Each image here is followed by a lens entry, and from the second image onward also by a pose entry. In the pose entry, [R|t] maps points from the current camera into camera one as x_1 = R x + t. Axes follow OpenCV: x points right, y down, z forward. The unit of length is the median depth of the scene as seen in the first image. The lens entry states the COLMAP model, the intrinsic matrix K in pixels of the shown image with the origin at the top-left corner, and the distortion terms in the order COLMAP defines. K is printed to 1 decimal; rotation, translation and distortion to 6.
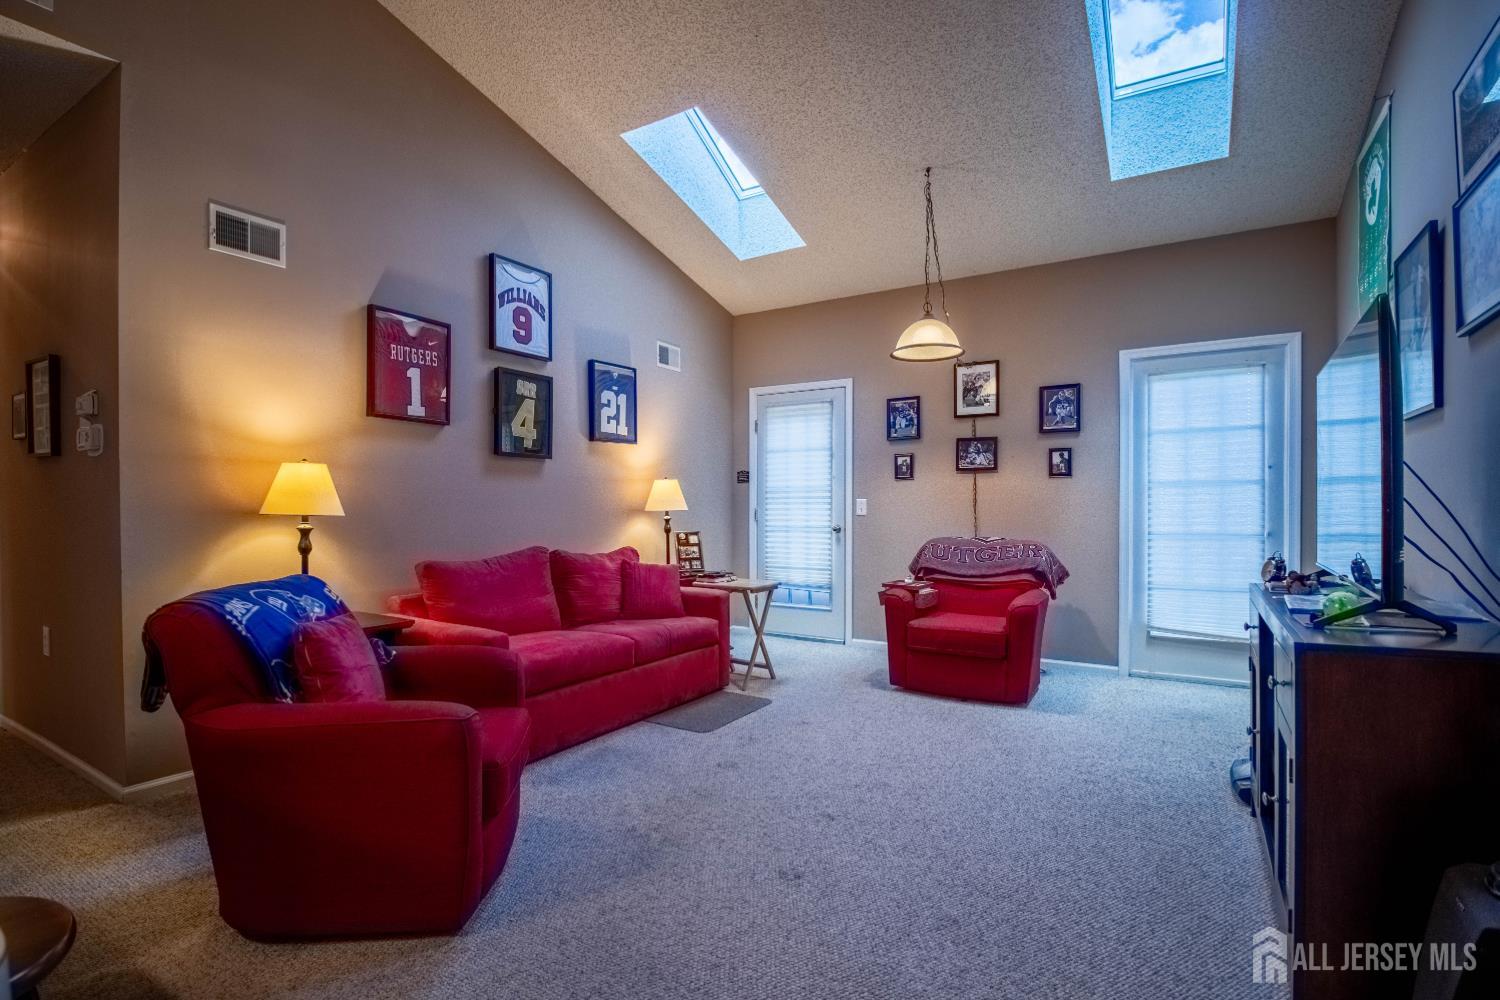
lens RADIAL K [[749.0, 0, 709.4], [0, 749.0, 514.8], [0, 0, 1]] dist [0.002084, 0.000008]
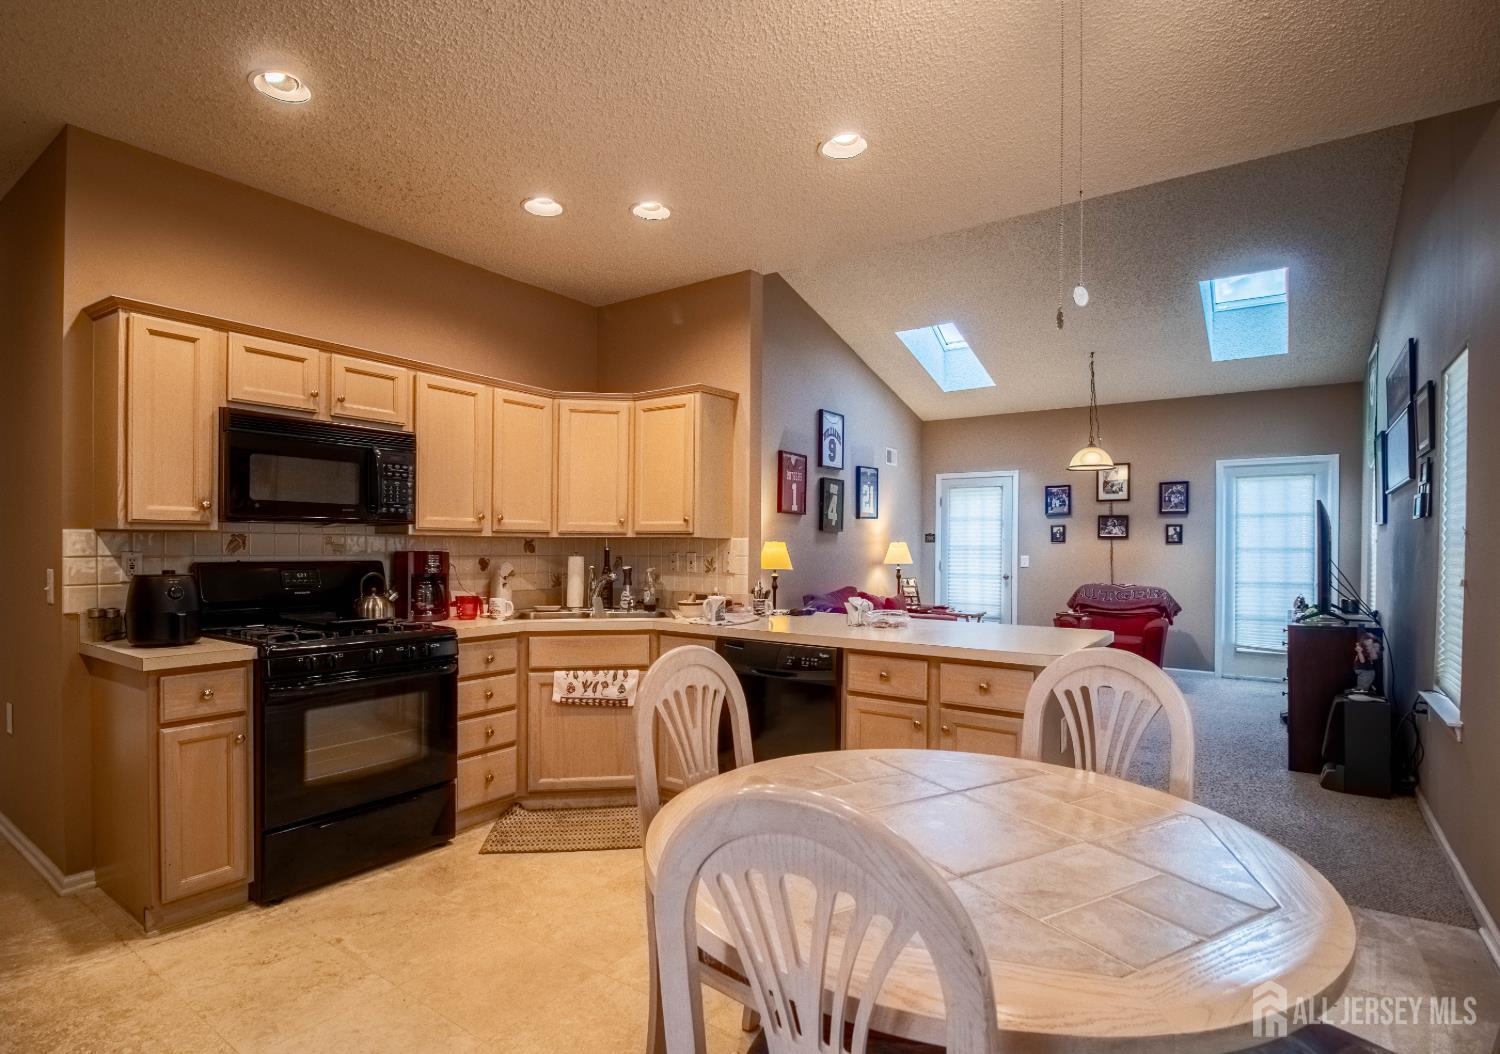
lens RADIAL K [[767.9, 0, 708.7], [0, 767.9, 549.2], [0, 0, 1]] dist [-0.002699, -0.000837]
pose [[0.997305, 0.008261, -0.072895, -0.346993], [-0.008779, 0.999938, -0.006778, -0.022049], [0.072835, 0.007399, 0.997317, -0.593825]]
